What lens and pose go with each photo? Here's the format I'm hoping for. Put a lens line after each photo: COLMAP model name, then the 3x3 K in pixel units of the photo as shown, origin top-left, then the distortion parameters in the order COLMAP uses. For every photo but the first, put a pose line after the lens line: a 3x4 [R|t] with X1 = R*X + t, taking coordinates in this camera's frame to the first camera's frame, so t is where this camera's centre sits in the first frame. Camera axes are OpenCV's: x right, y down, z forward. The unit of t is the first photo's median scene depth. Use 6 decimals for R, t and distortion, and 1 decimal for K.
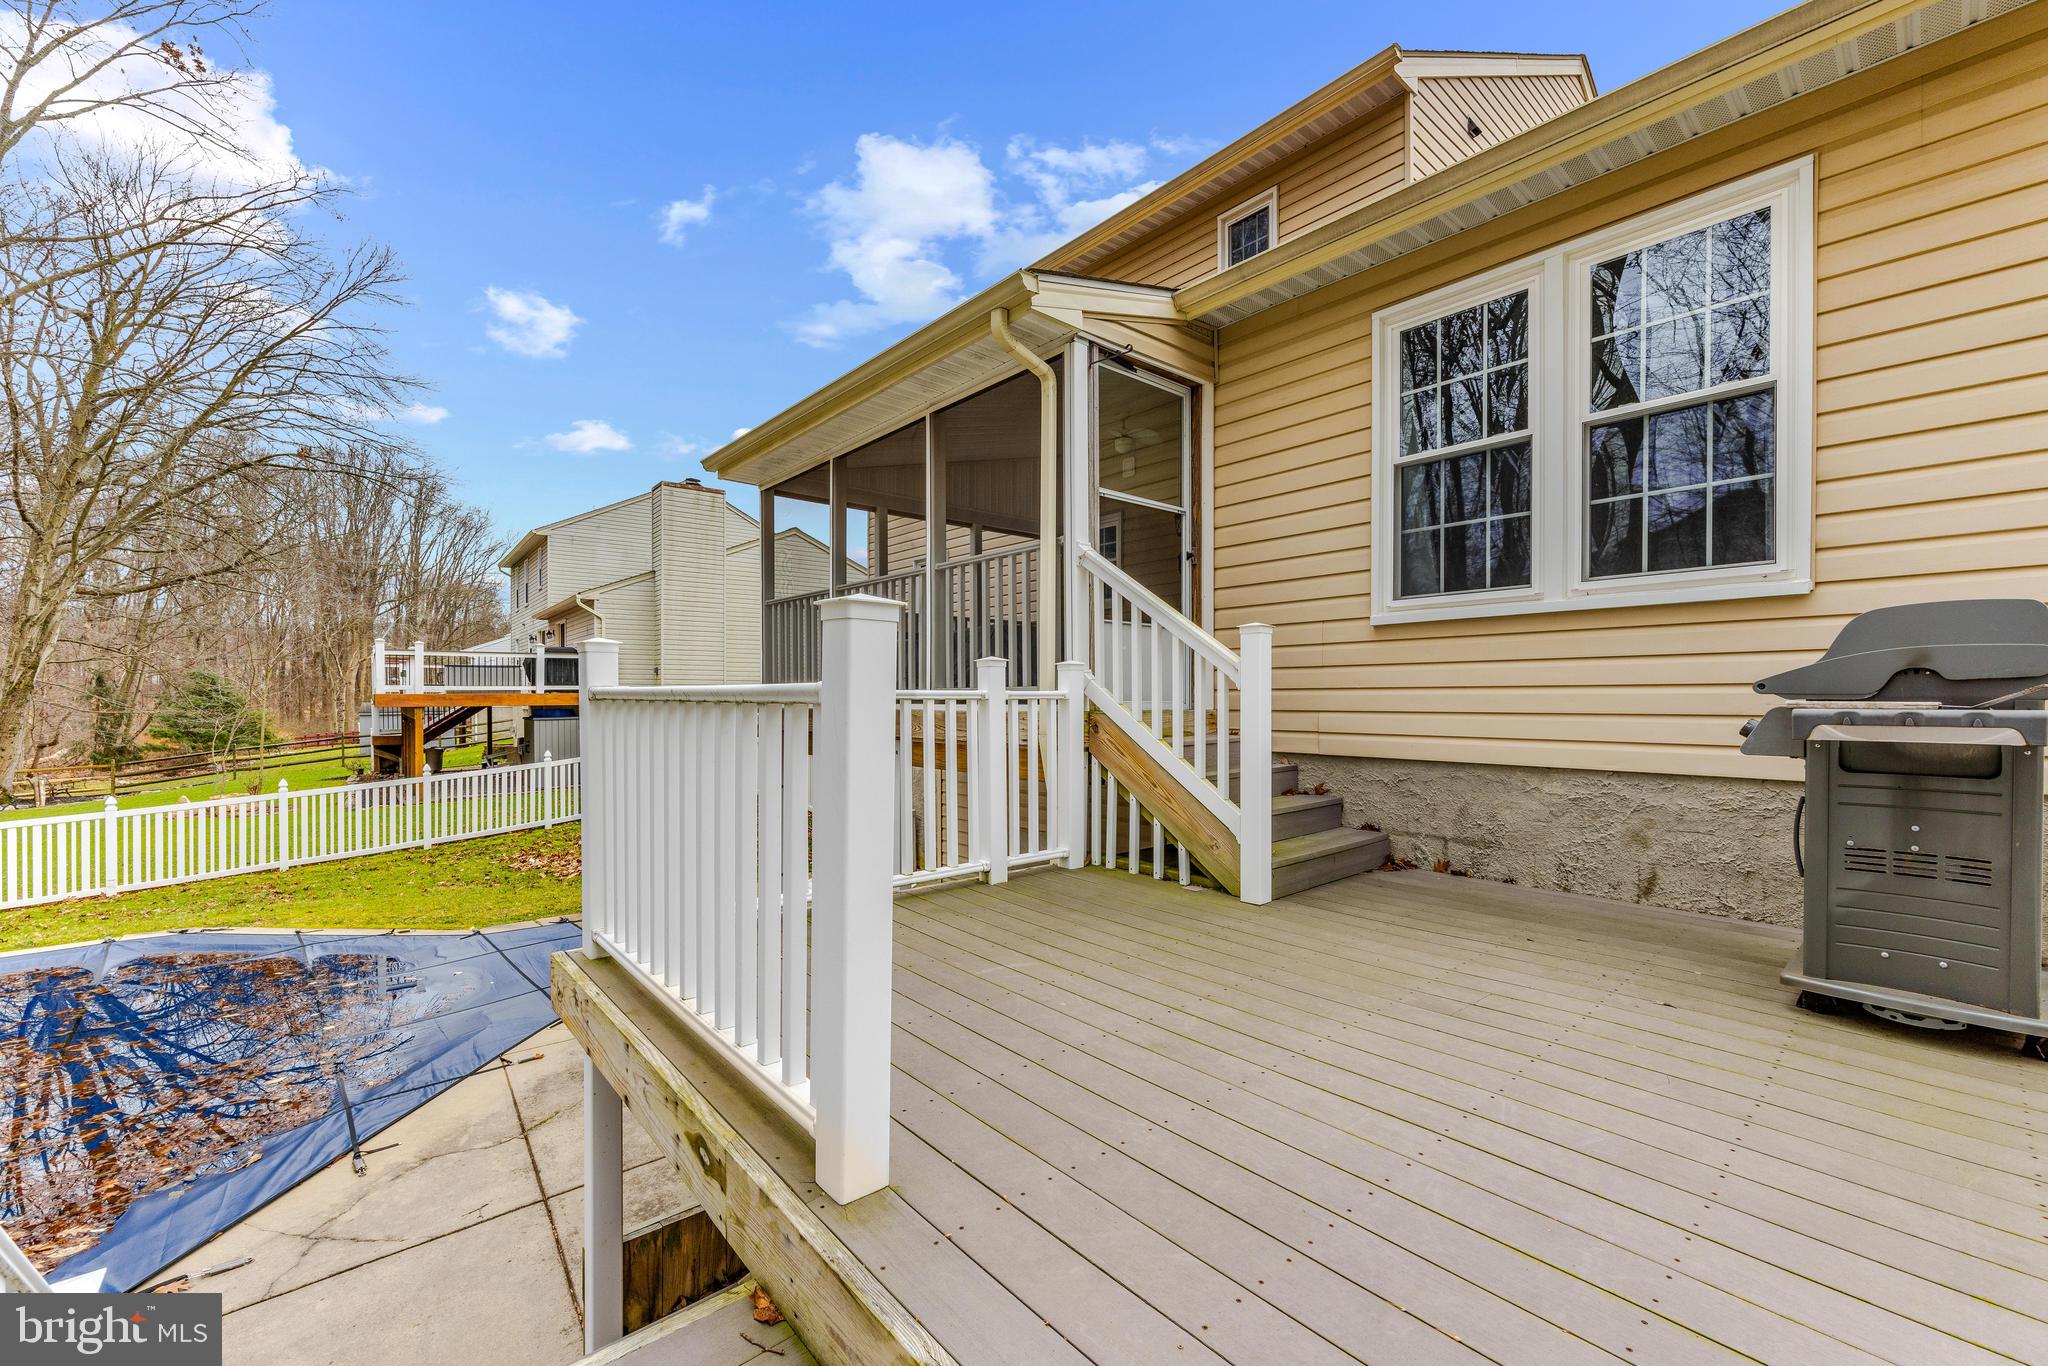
lens RADIAL K [[842.1, 0, 1032.7], [0, 842.1, 701.7], [0, 0, 1]] dist [0.001516, 0.000071]
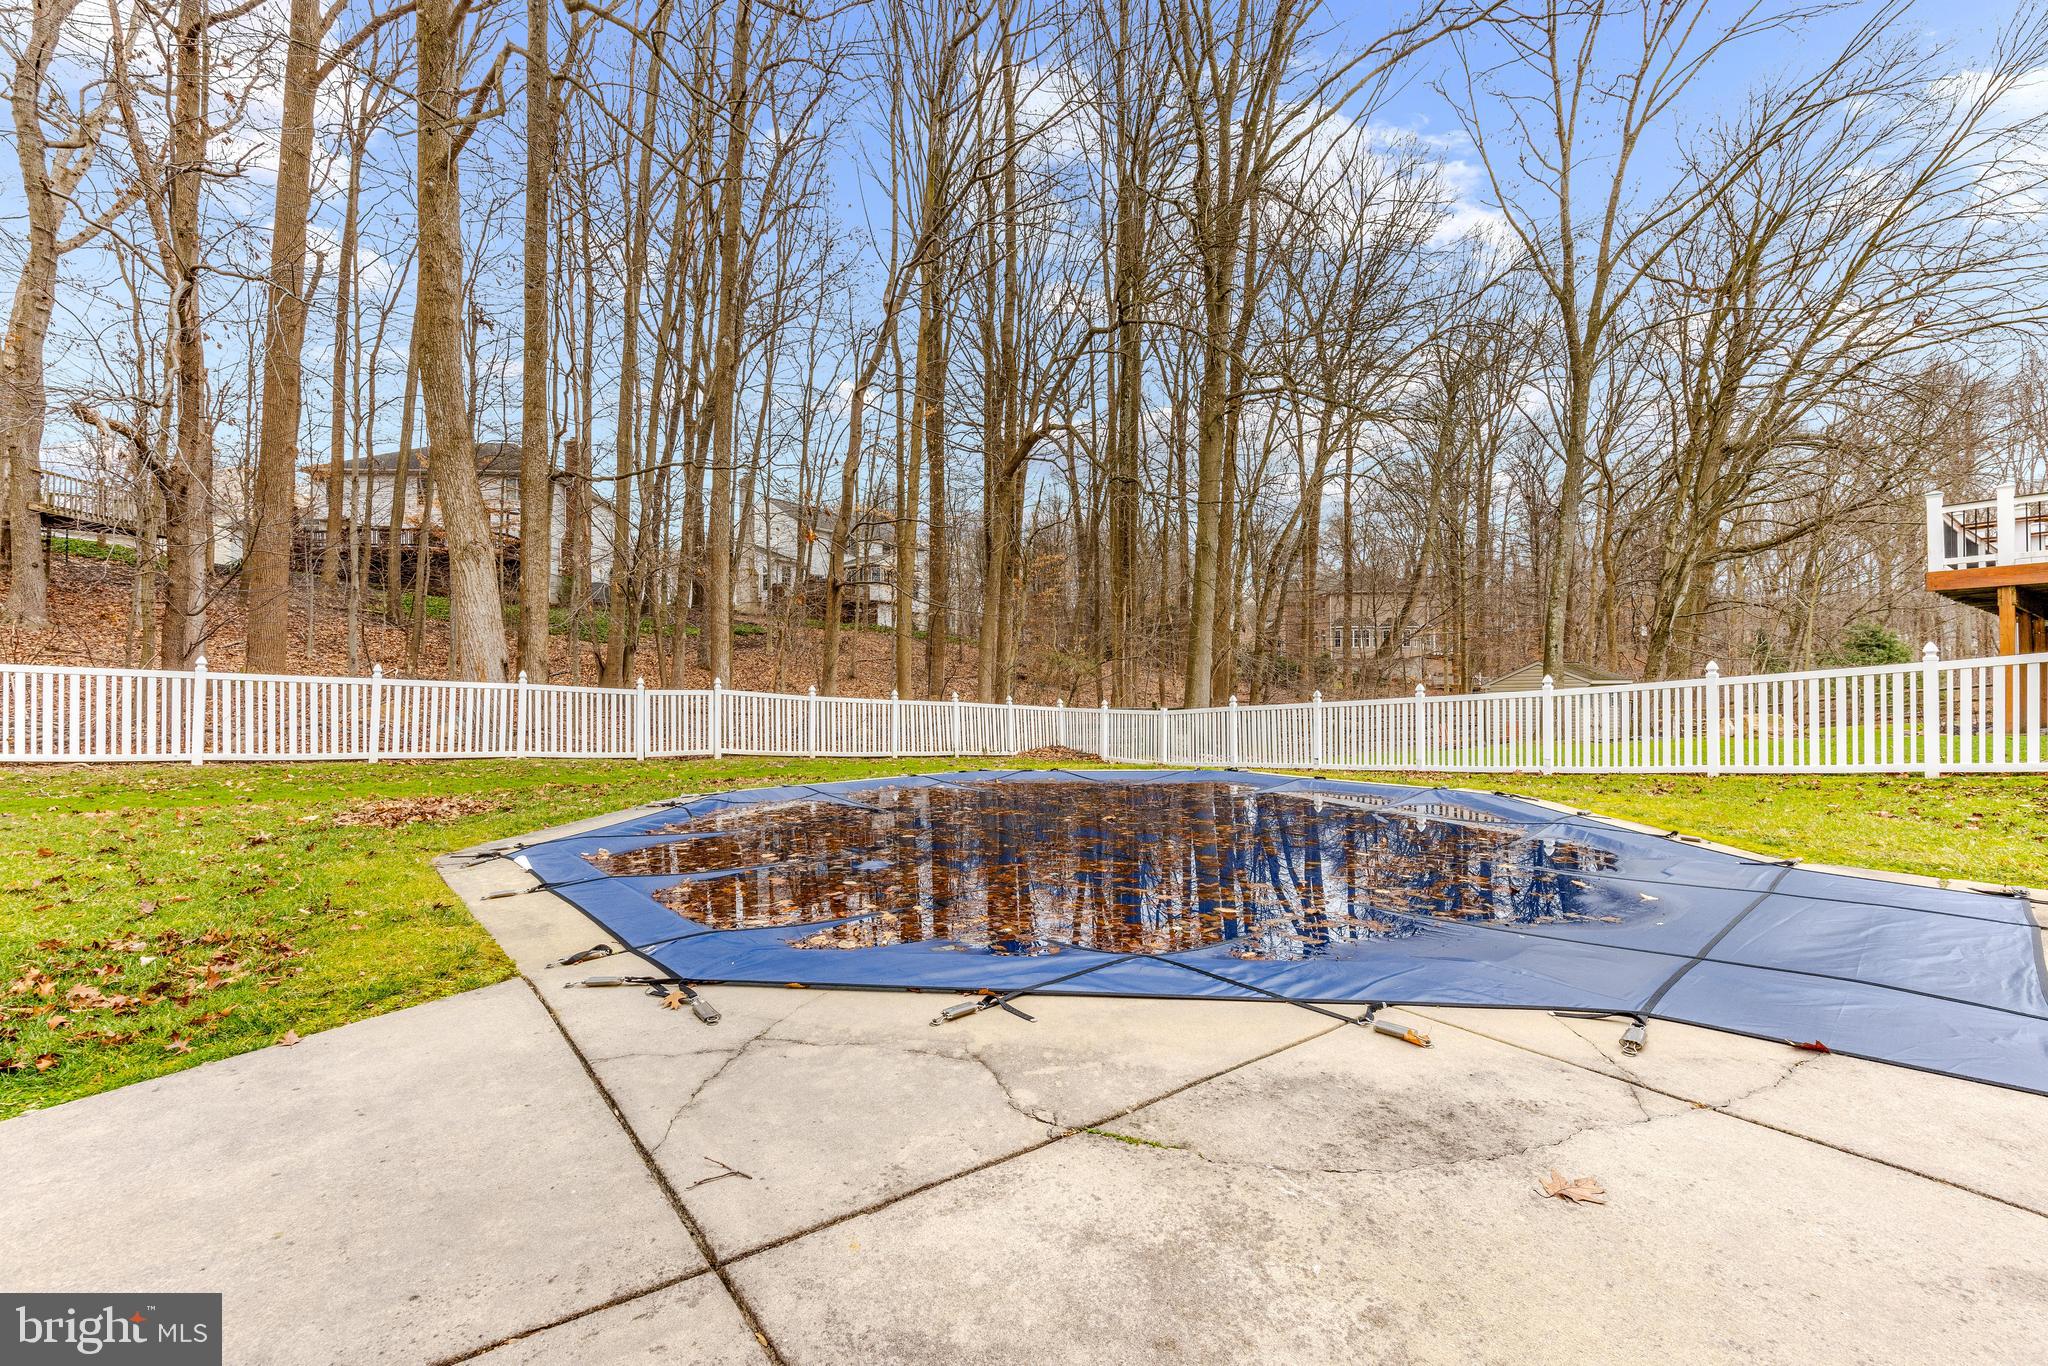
lens RADIAL K [[826.6, 0, 1026.8], [0, 826.6, 695.3], [0, 0, 1]] dist [-0.001667, 0.000084]
pose [[-0.057367, -0.000590, -0.998353, -0.107834], [0.001280, 0.999999, -0.000665, 0.159561], [0.998352, -0.001316, -0.057366, 0.526584]]
